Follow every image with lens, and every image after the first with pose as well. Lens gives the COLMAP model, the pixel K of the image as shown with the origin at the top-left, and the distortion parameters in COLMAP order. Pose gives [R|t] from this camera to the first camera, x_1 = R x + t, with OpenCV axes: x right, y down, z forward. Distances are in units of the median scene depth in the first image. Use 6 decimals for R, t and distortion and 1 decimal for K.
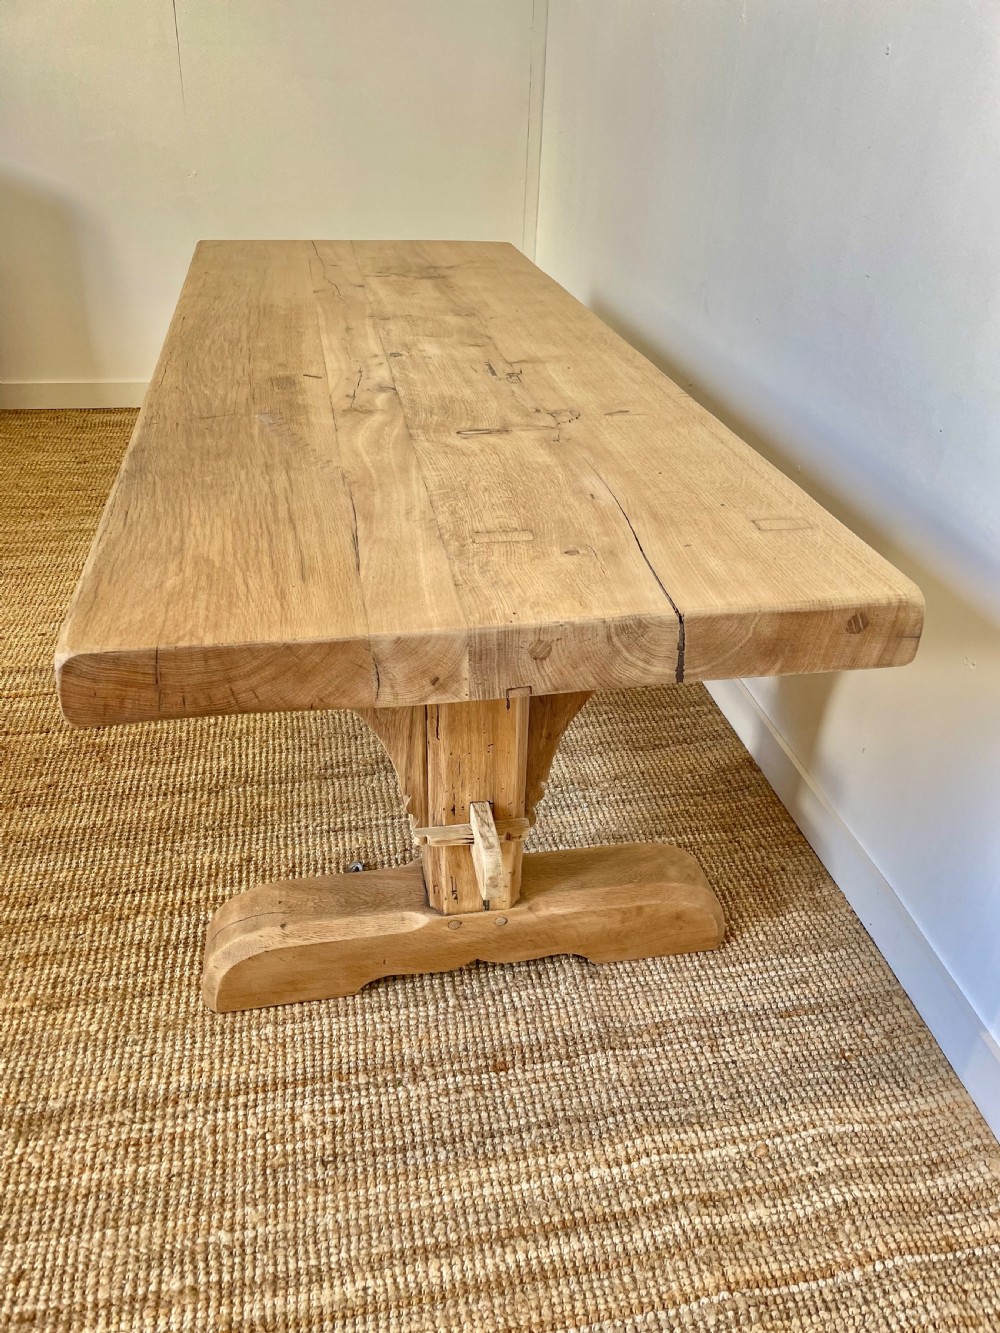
lens RADIAL K [[1016.6, 0, 510.9], [0, 1016.6, 674.4], [0, 0, 1]] dist [0.066281, -0.101731]
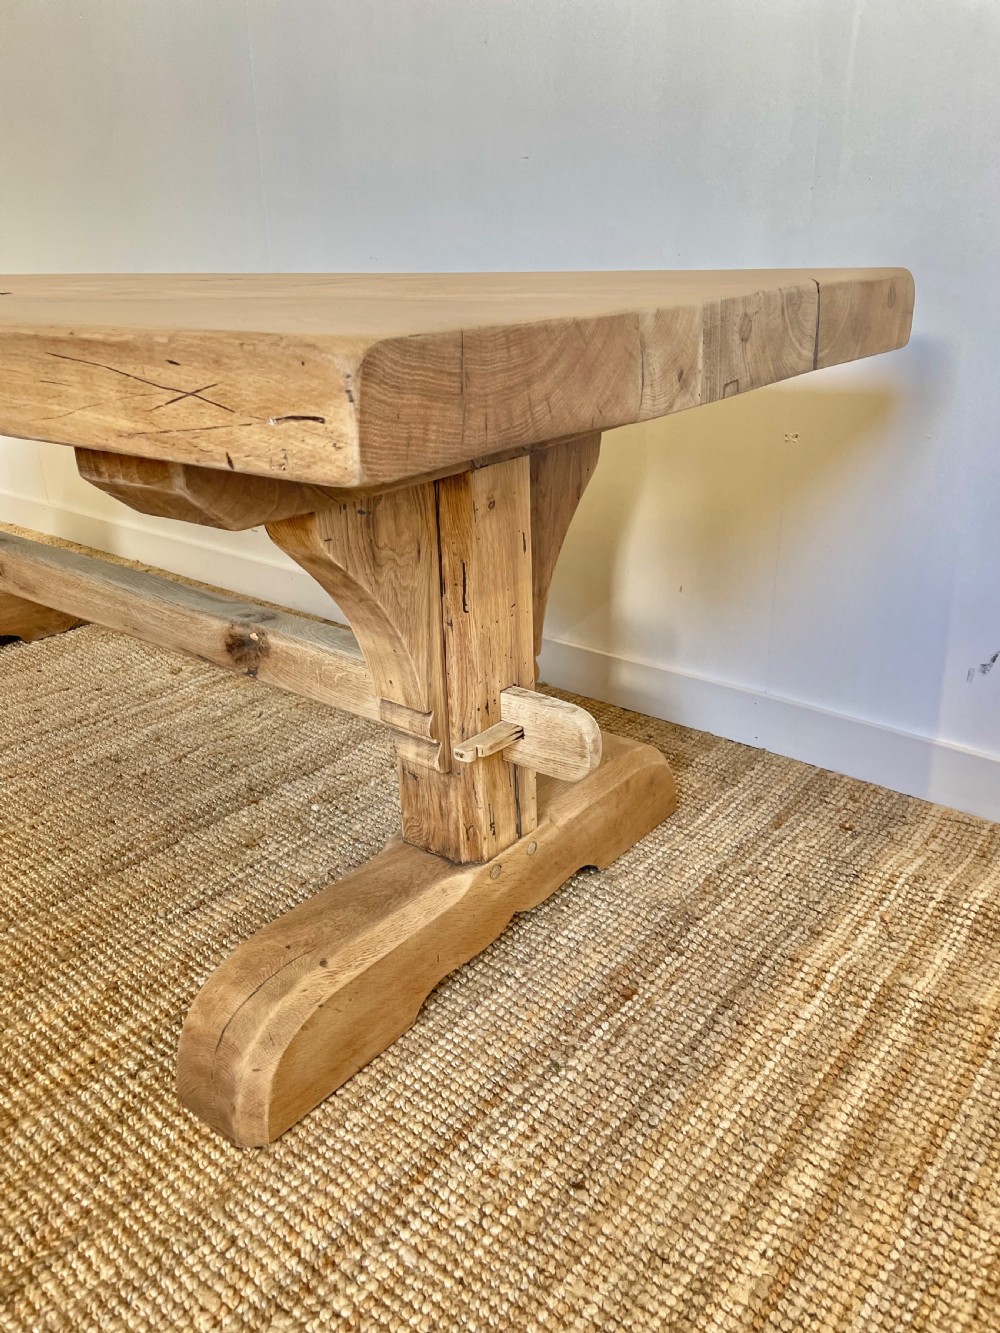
lens RADIAL K [[1016.6, 0, 509.0], [0, 1016.6, 662.9], [0, 0, 1]] dist [0.066281, -0.101731]
pose [[0.760867, -0.294279, 0.578343, -0.515457], [0.380021, 0.924506, -0.029537, 0.136584], [-0.525990, 0.242256, 0.815259, 0.342630]]
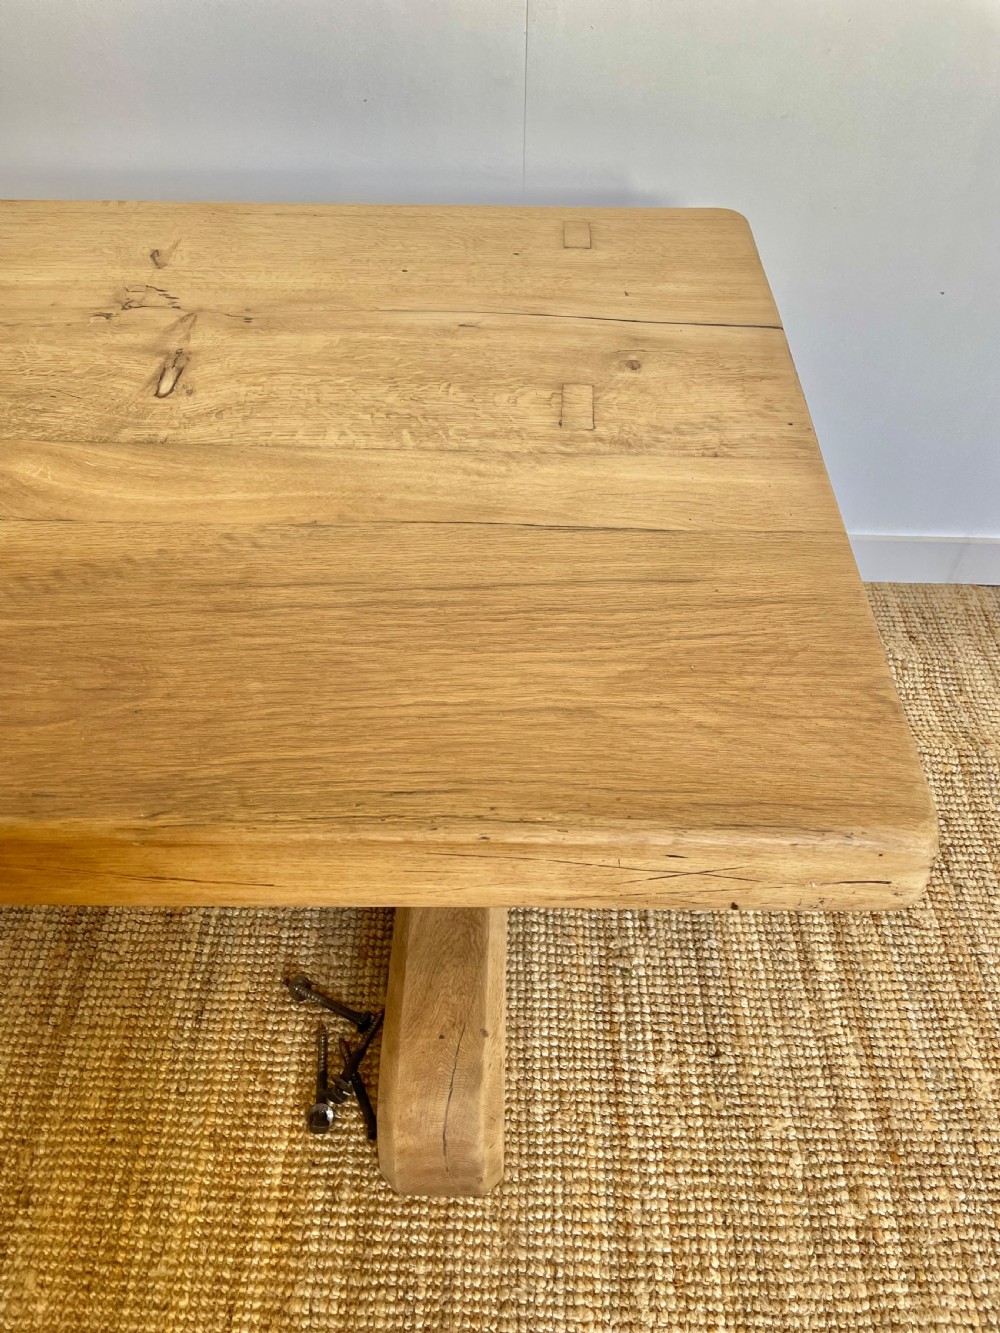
lens RADIAL K [[1016.6, 0, 505.6], [0, 1016.6, 655.7], [0, 0, 1]] dist [0.066281, -0.101731]
pose [[0.205012, -0.731109, 0.650730, -0.564214], [0.507567, 0.647882, 0.568001, -0.408932], [-0.836867, 0.213842, 0.503910, 0.586504]]
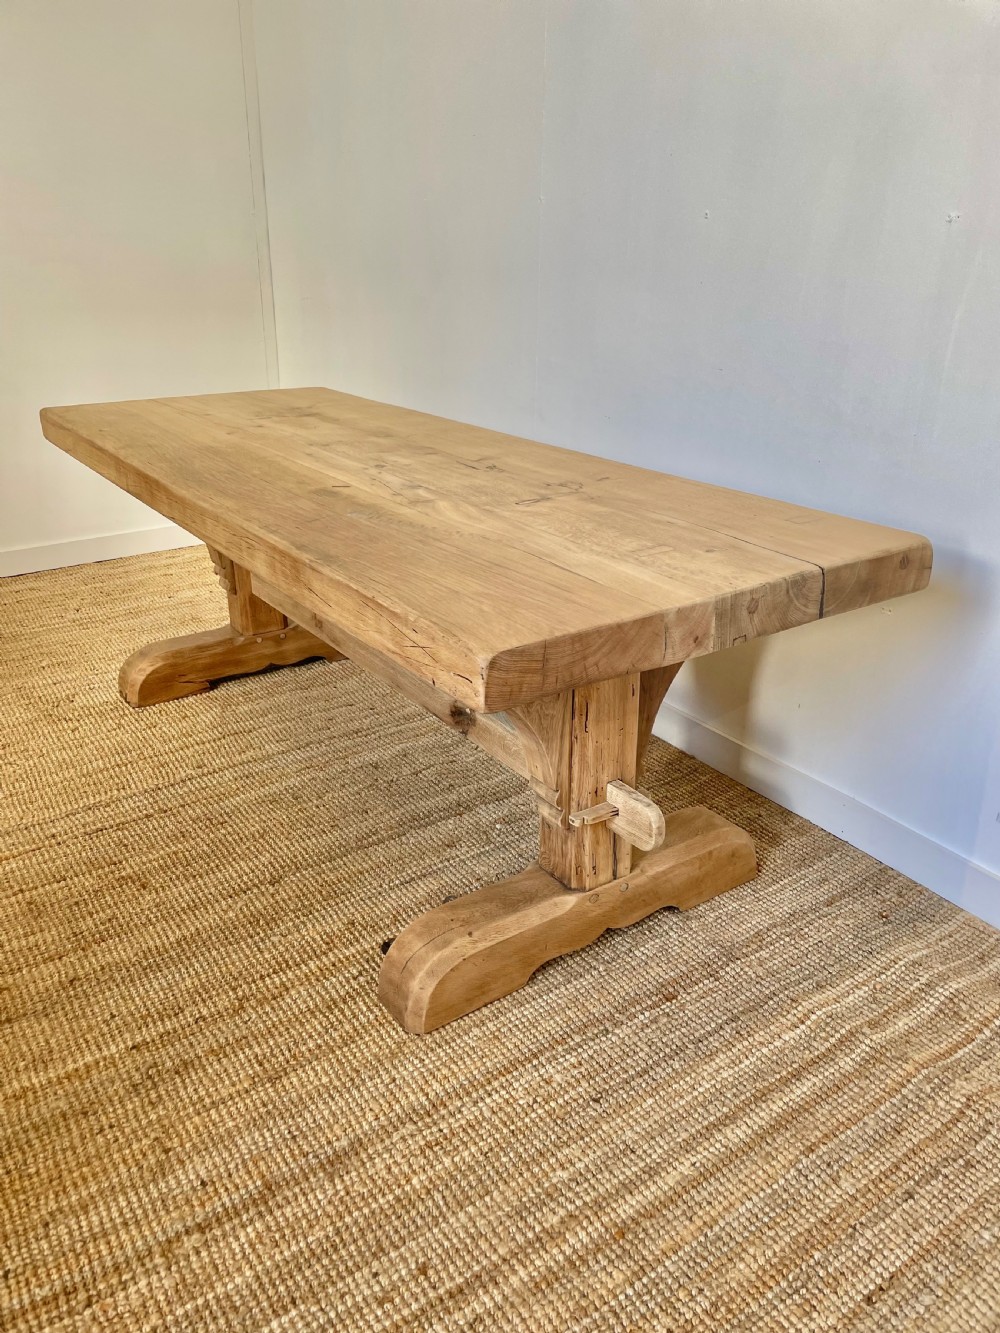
lens RADIAL K [[1016.6, 0, 508.5], [0, 1016.6, 658.3], [0, 0, 1]] dist [0.066281, -0.101731]
pose [[0.914835, -0.180521, 0.361232, -0.592323], [0.233274, 0.966415, -0.107822, 0.088225], [-0.329635, 0.182906, 0.926221, -0.142112]]
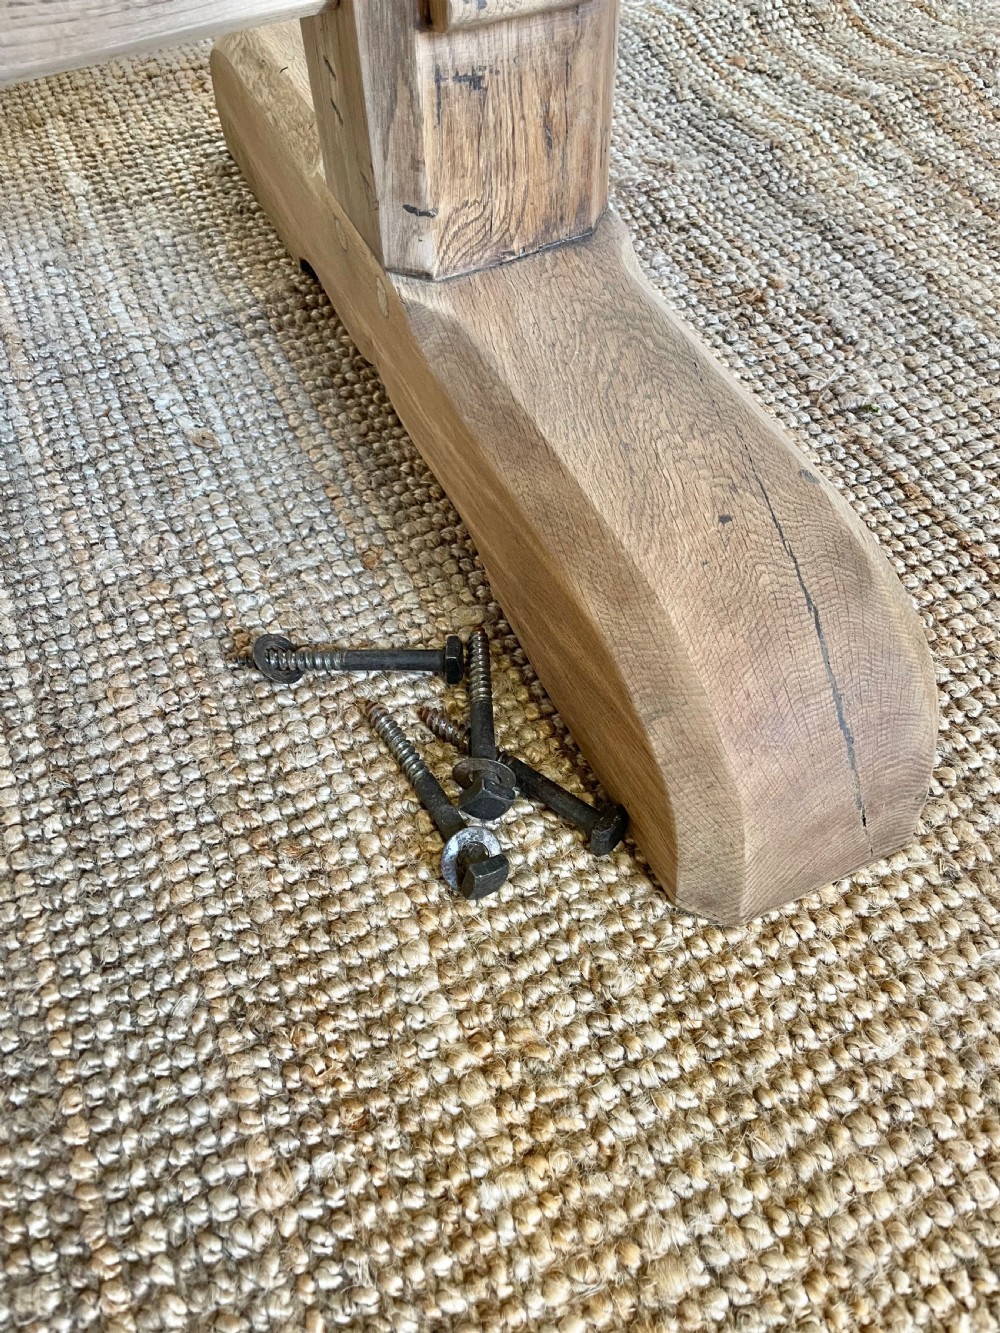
lens RADIAL K [[1016.6, 0, 503.8], [0, 1016.6, 667.3], [0, 0, 1]] dist [0.066281, -0.101731]
pose [[-0.239781, -0.803031, 0.545569, -0.455246], [0.516290, 0.370431, 0.772156, -0.023161], [-0.822162, 0.466820, 0.325775, 1.099972]]
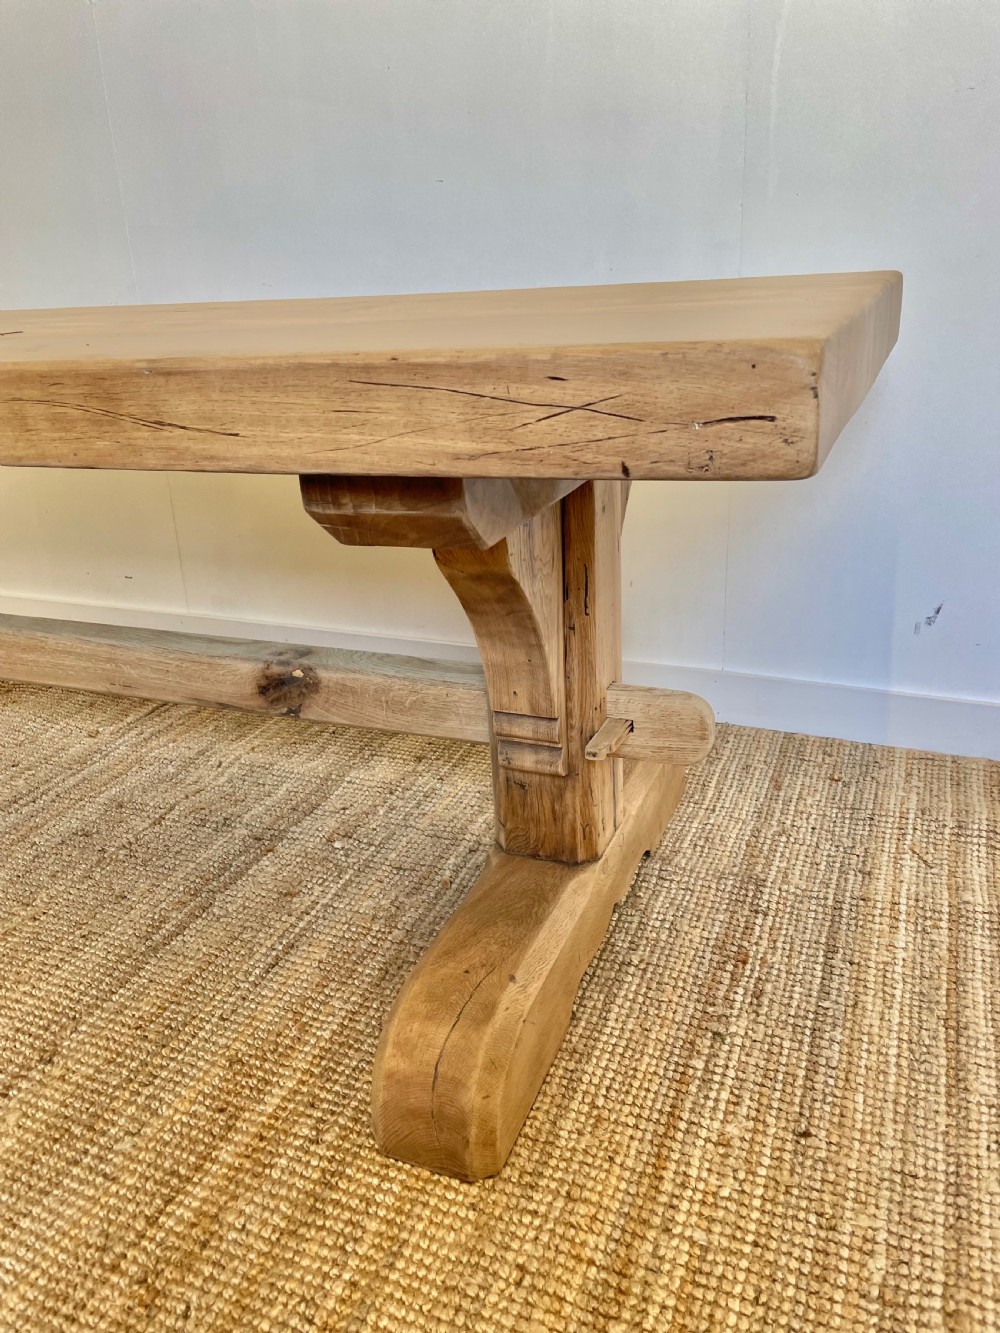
lens RADIAL K [[1016.6, 0, 489.4], [0, 1016.6, 659.7], [0, 0, 1]] dist [0.066281, -0.101731]
pose [[0.554372, -0.364869, 0.748025, -0.738218], [0.493732, 0.867721, 0.057342, 0.009474], [-0.670000, 0.337536, 0.661188, 0.521822]]
